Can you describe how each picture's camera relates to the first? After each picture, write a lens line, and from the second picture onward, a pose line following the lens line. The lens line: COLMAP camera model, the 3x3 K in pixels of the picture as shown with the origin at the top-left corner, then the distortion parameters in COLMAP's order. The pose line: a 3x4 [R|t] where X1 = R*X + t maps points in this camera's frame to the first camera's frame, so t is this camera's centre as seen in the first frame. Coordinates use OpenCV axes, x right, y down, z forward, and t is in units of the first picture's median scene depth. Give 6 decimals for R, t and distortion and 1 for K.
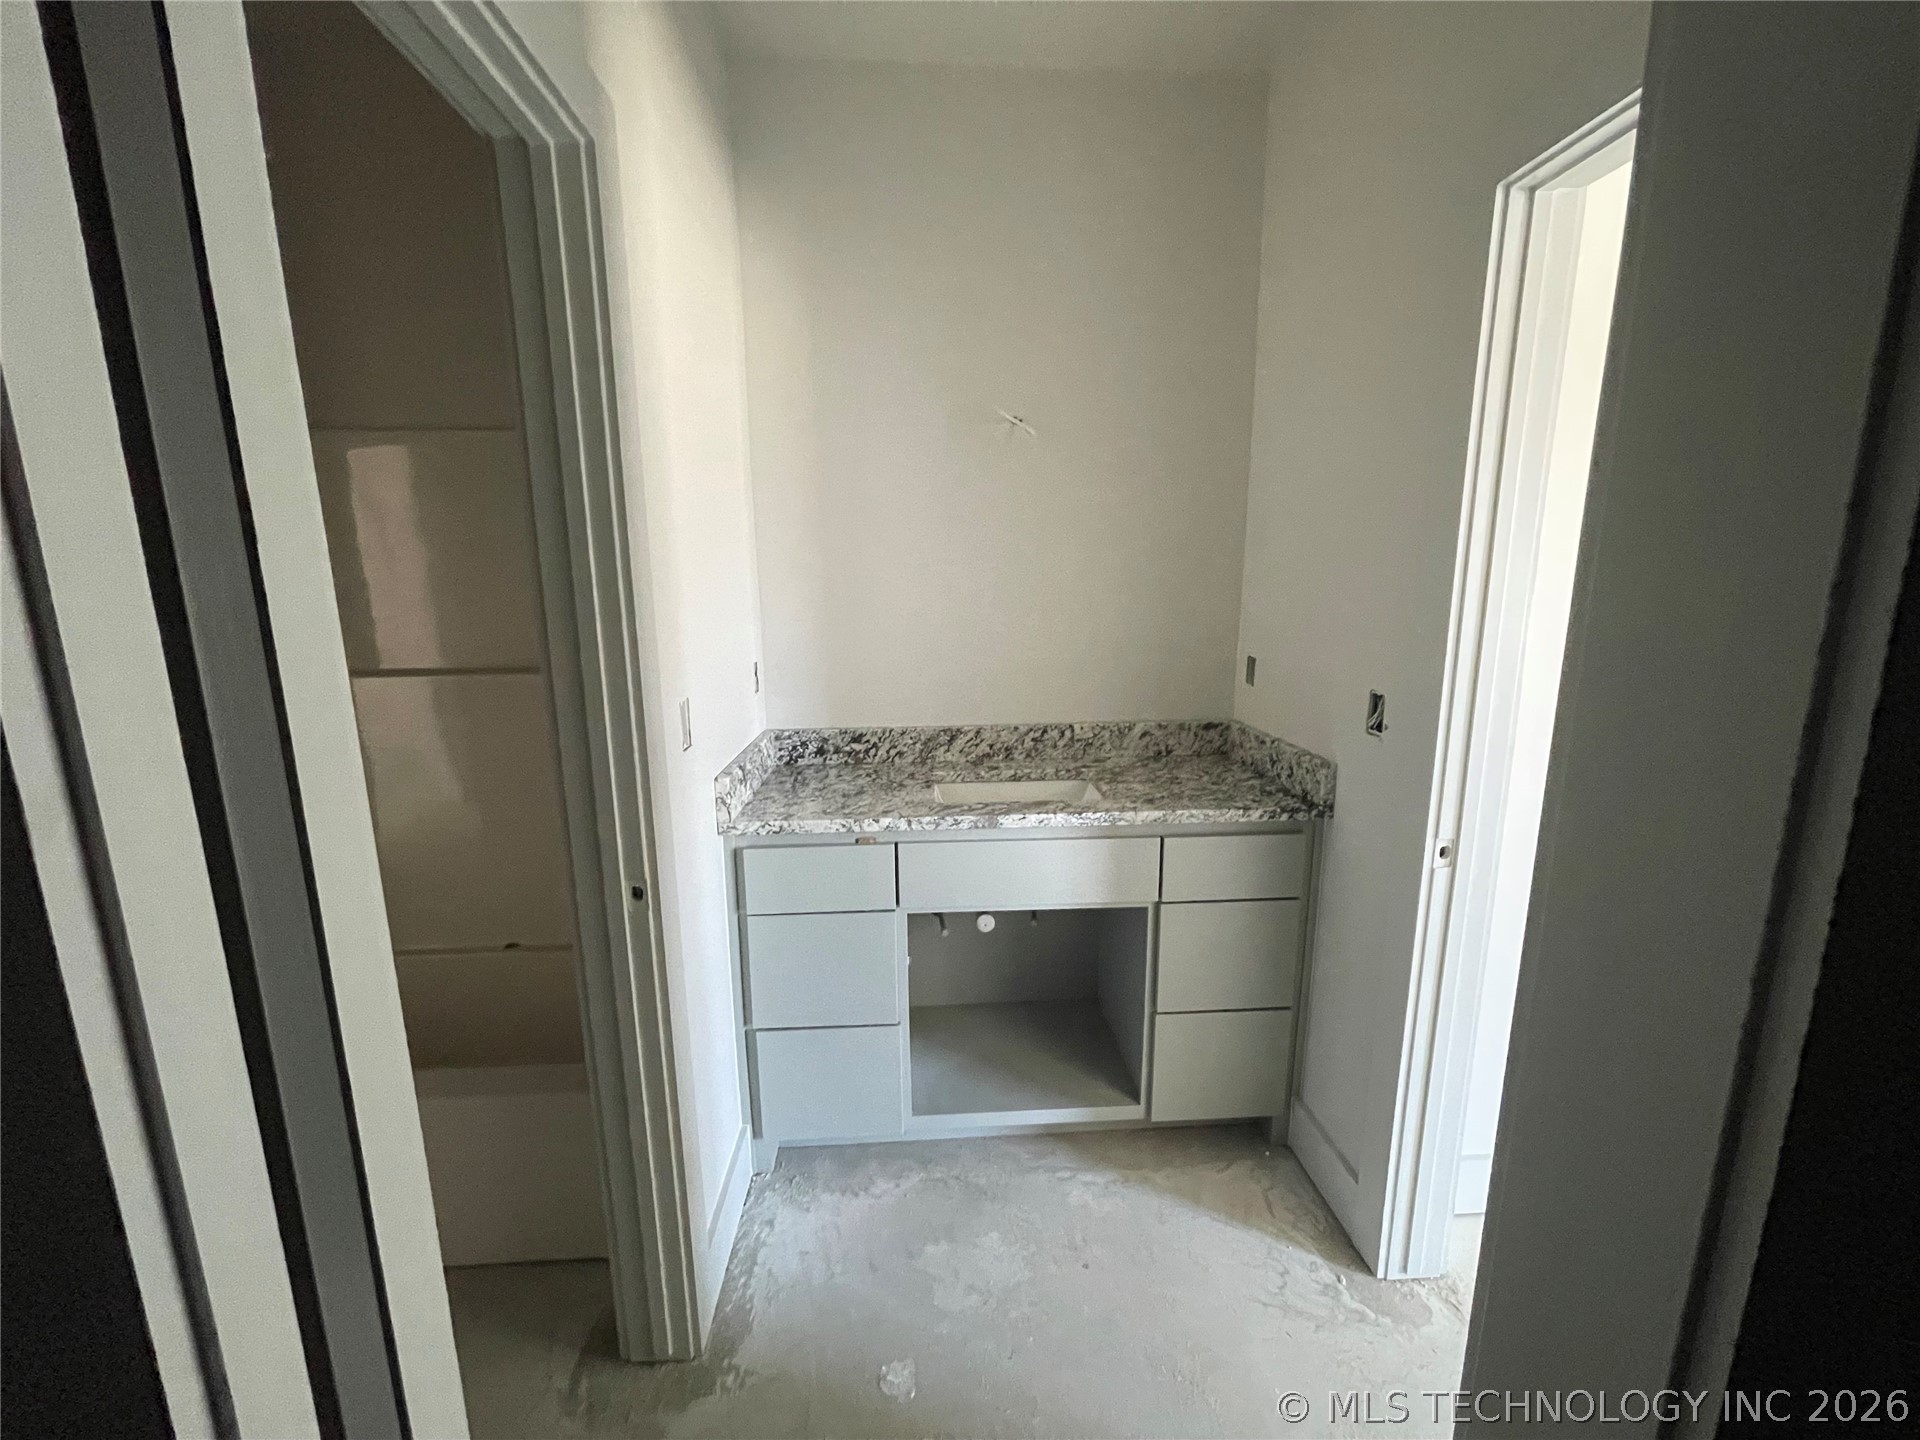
lens RADIAL K [[776.4, 0, 962.2], [0, 776.4, 730.9], [0, 0, 1]] dist [-0.003417, 0.000028]
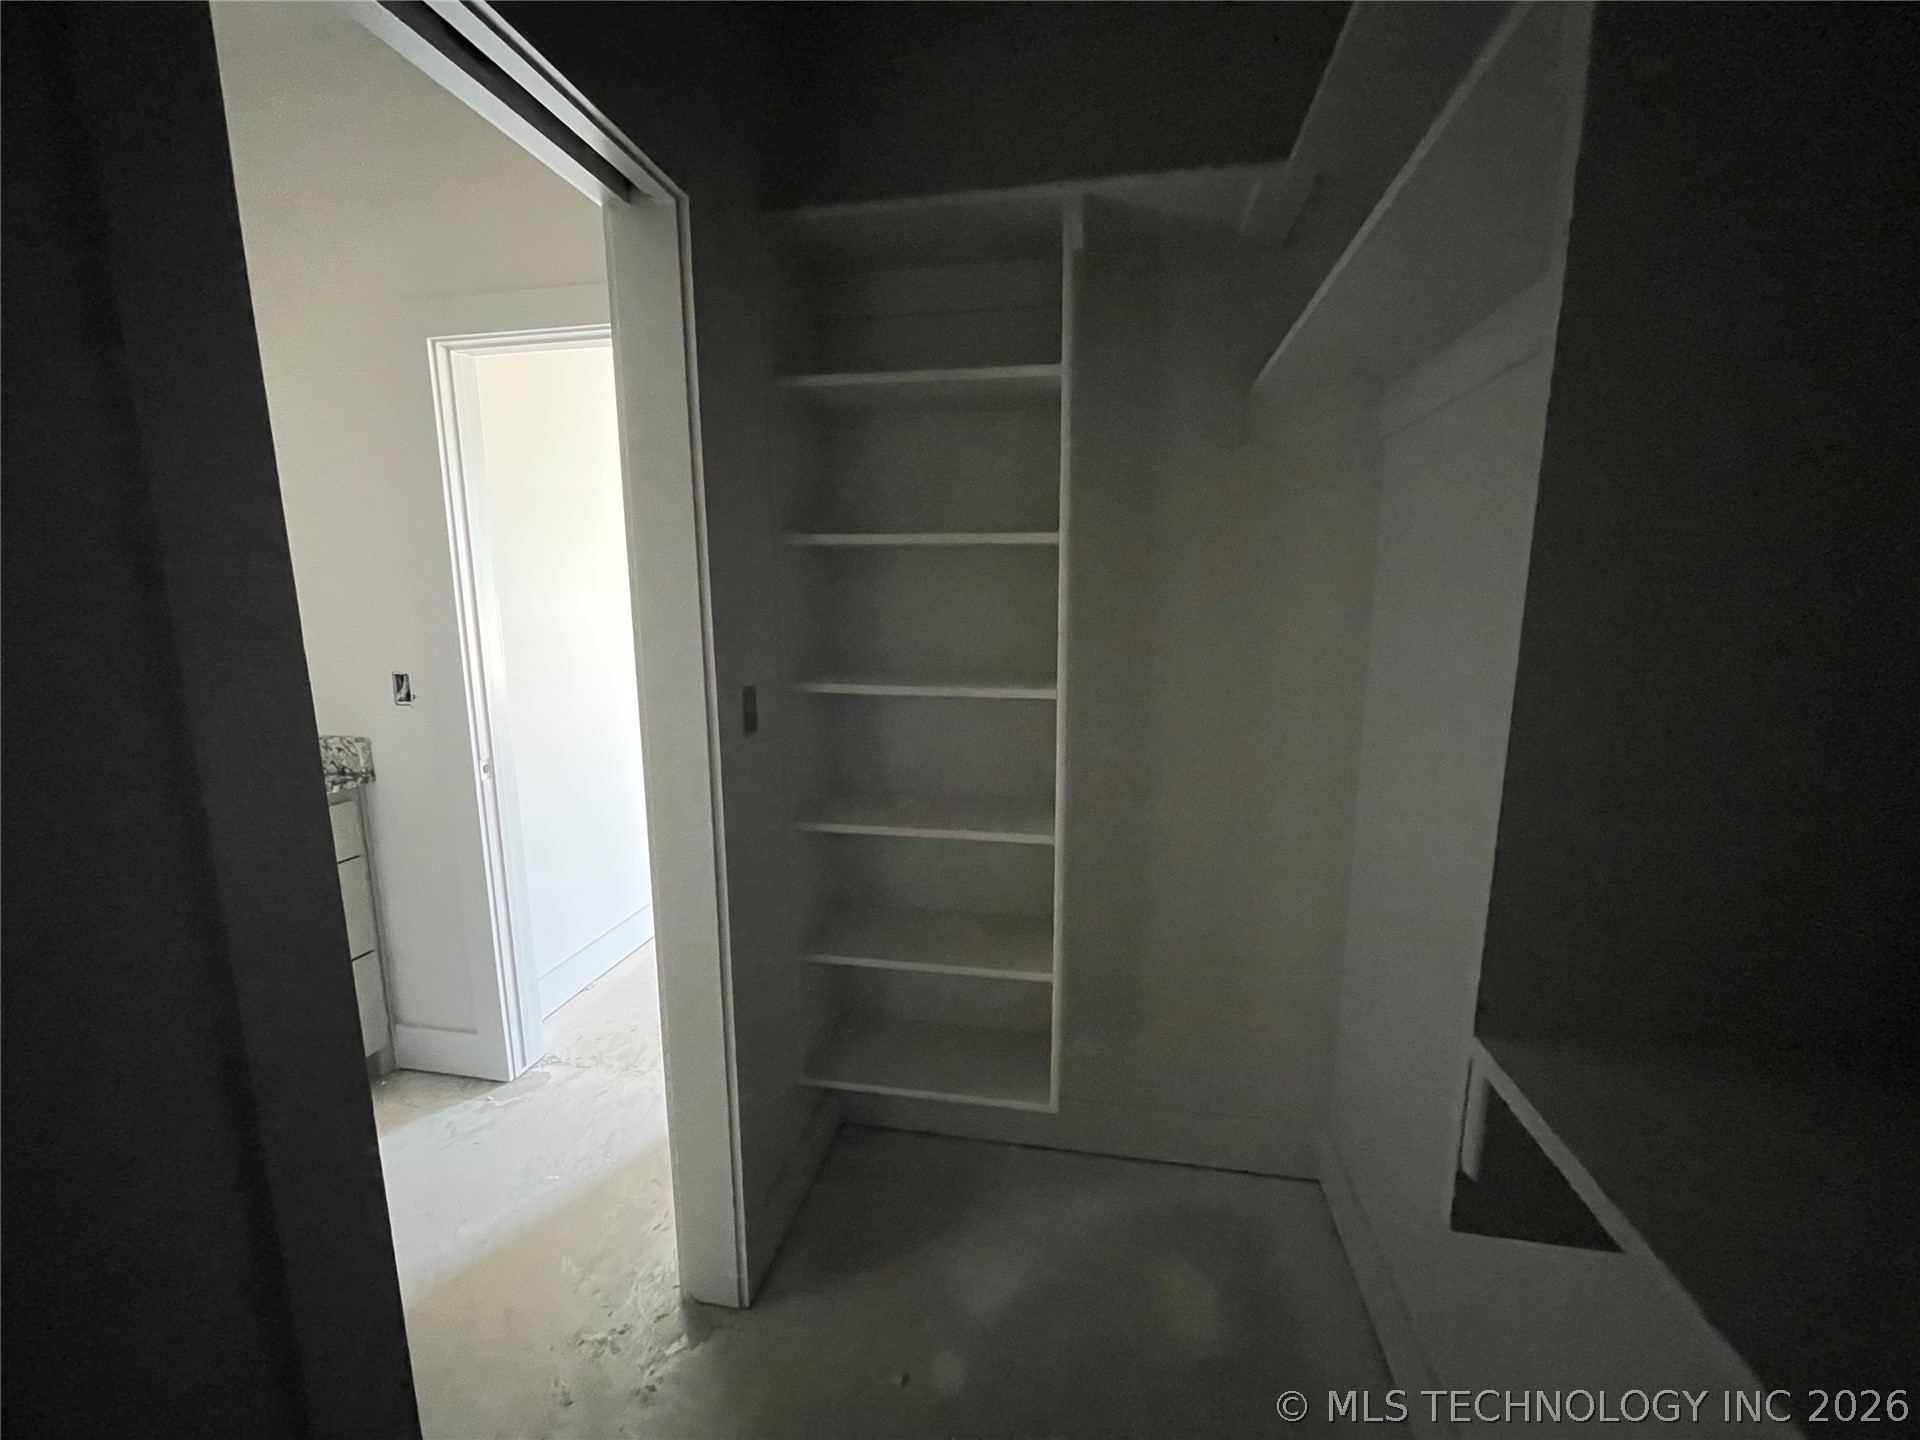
lens RADIAL K [[776.4, 0, 956.9], [0, 776.4, 722.0], [0, 0, 1]] dist [-0.003417, 0.000028]
pose [[0.246291, -0.146734, 0.958024, -0.513266], [0.190156, 0.976577, 0.100690, 0.080462], [-0.950358, 0.157375, 0.268425, -0.250358]]
